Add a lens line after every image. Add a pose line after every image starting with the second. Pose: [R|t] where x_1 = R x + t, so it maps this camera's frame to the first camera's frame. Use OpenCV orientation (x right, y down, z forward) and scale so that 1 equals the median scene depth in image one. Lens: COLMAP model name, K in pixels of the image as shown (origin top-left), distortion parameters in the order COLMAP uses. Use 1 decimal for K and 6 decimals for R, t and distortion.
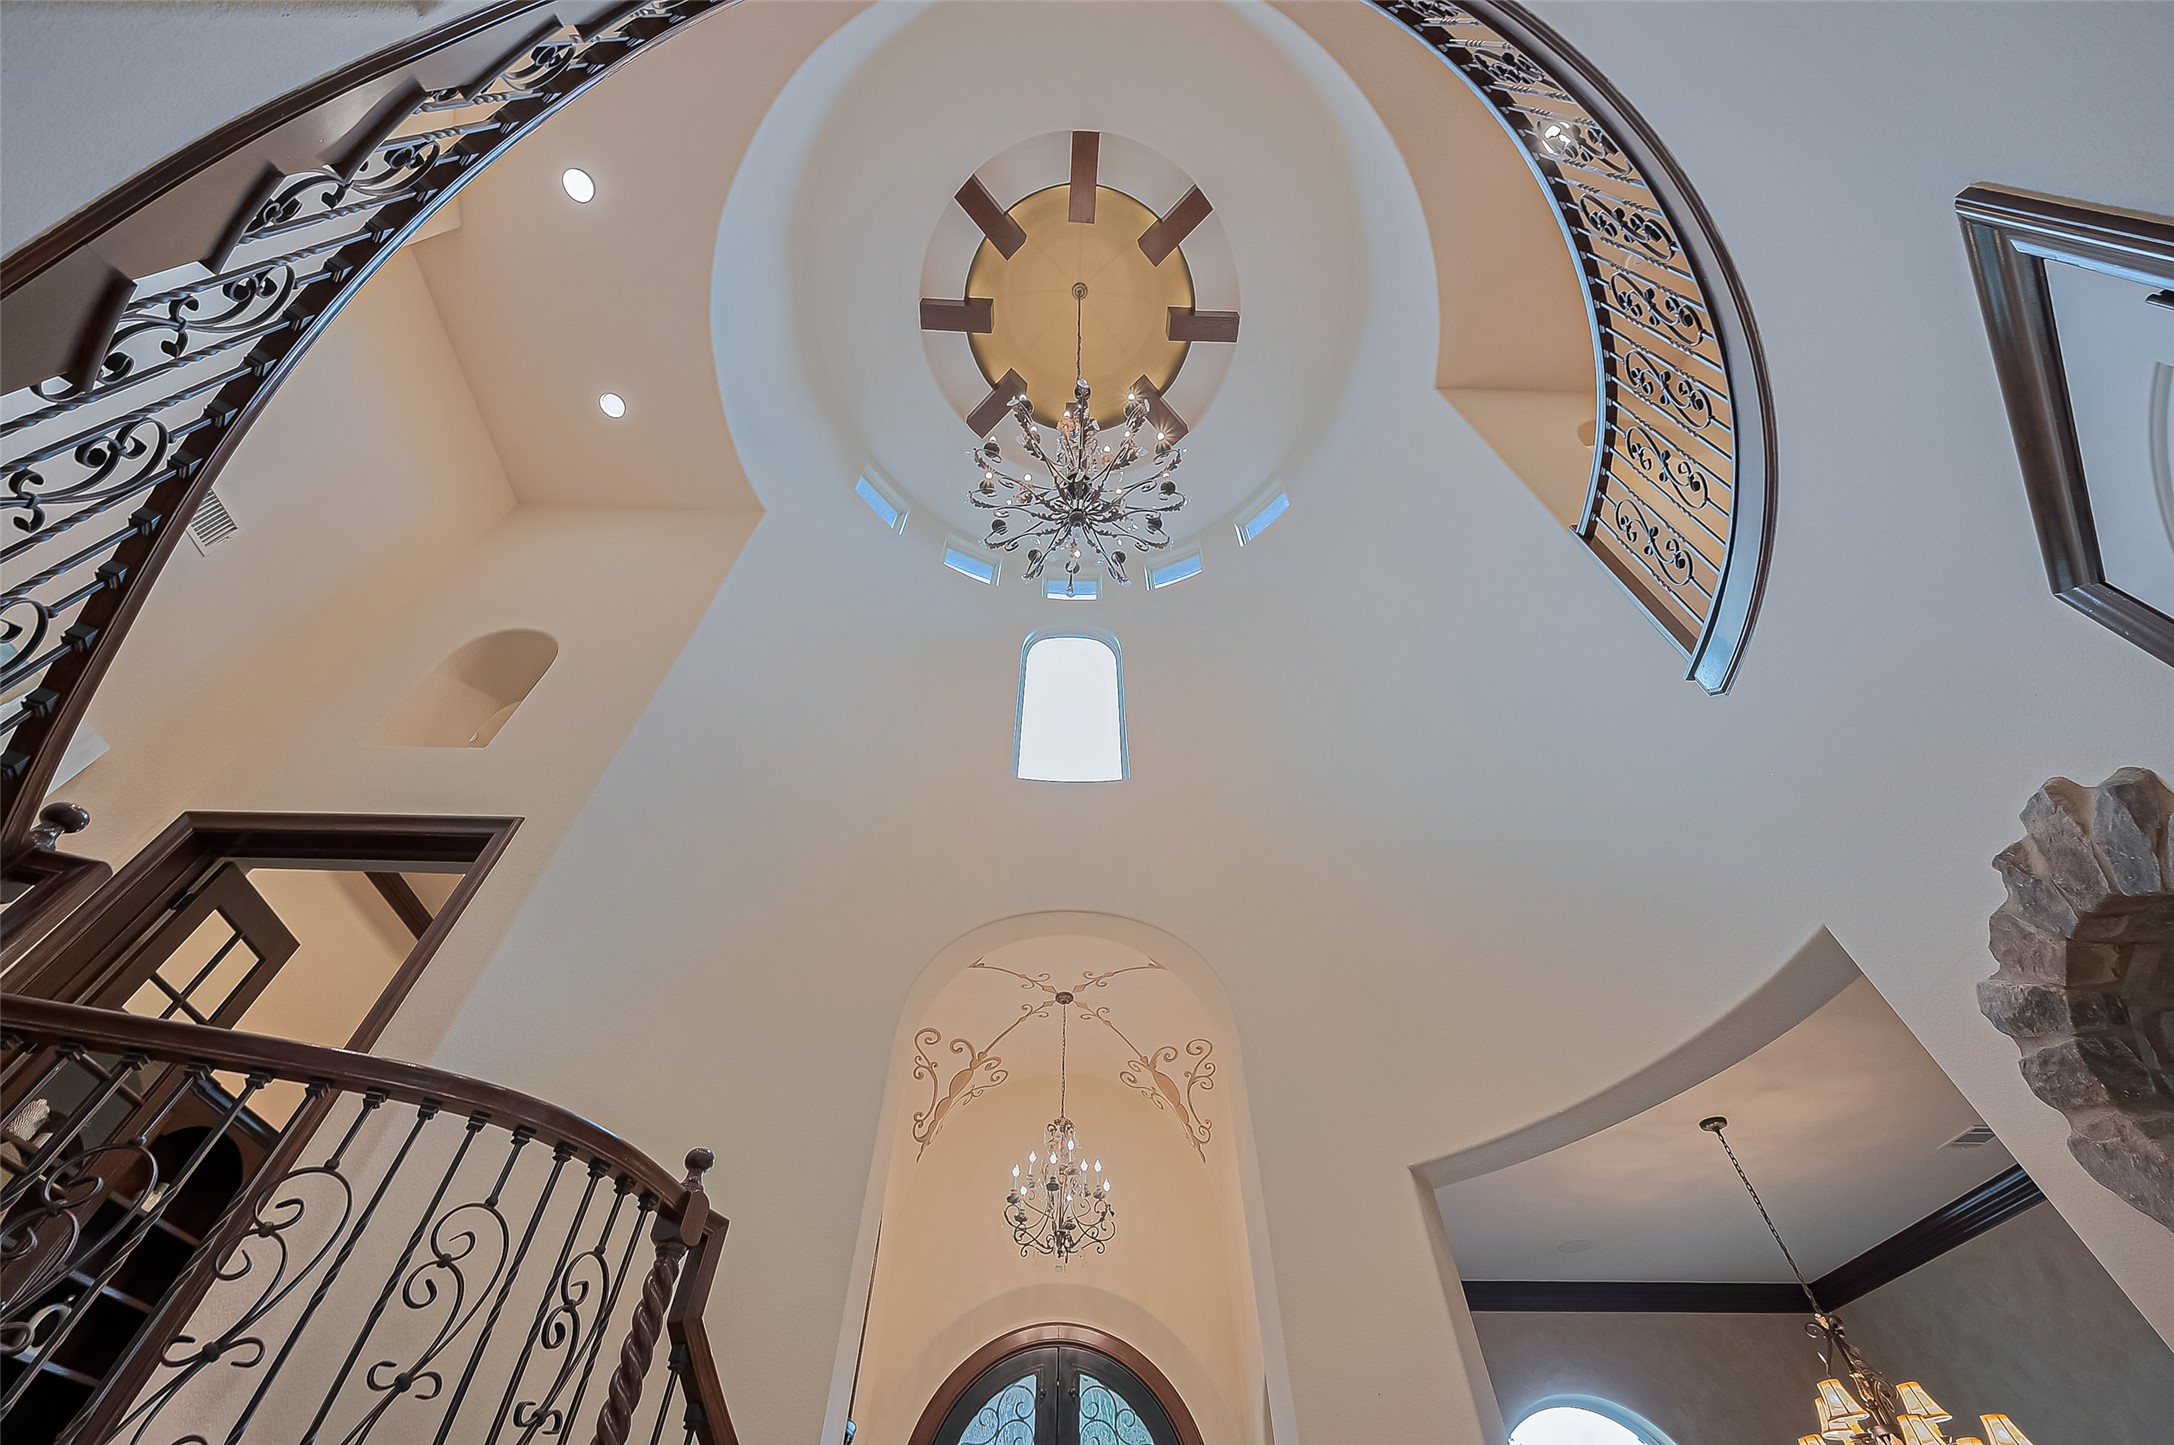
lens RADIAL K [[834.1, 0, 1084.9], [0, 834.1, 761.9], [0, 0, 1]] dist [-0.001074, -0.000153]
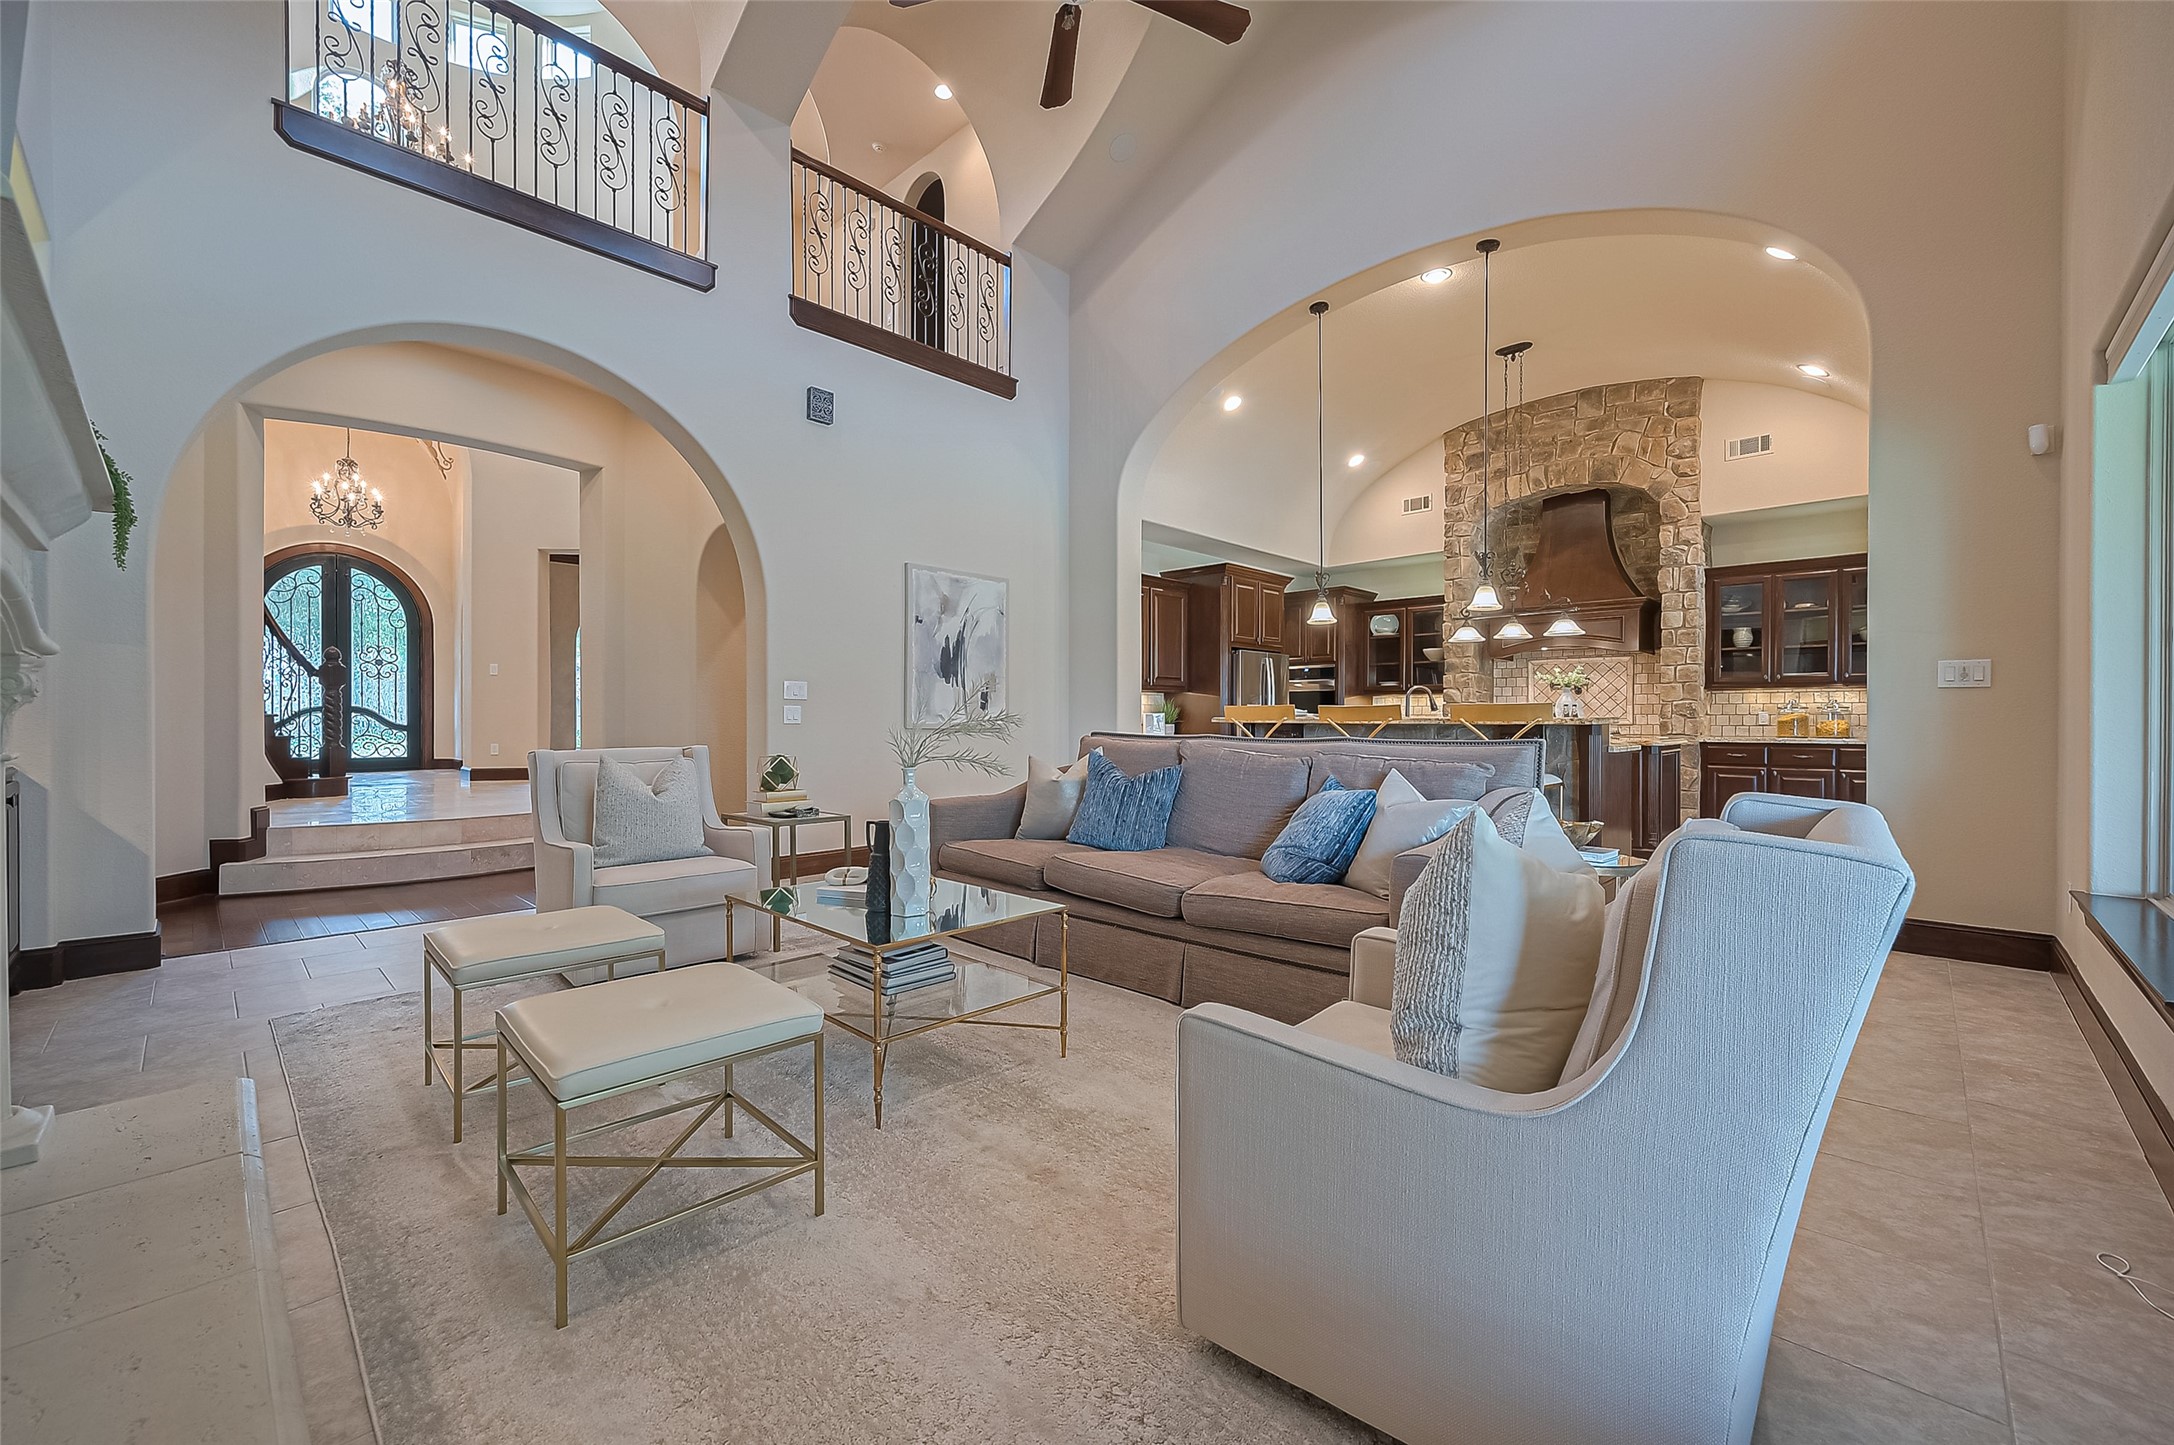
lens RADIAL K [[872.6, 0, 1093.8], [0, 872.6, 729.8], [0, 0, 1]] dist [0.000105, 0.000085]
pose [[0.715798, -0.000099, 0.698308, -0.183026], [-0.536817, 0.639484, 0.550353, -1.039574], [-0.446611, -0.768805, 0.457688, -0.960813]]
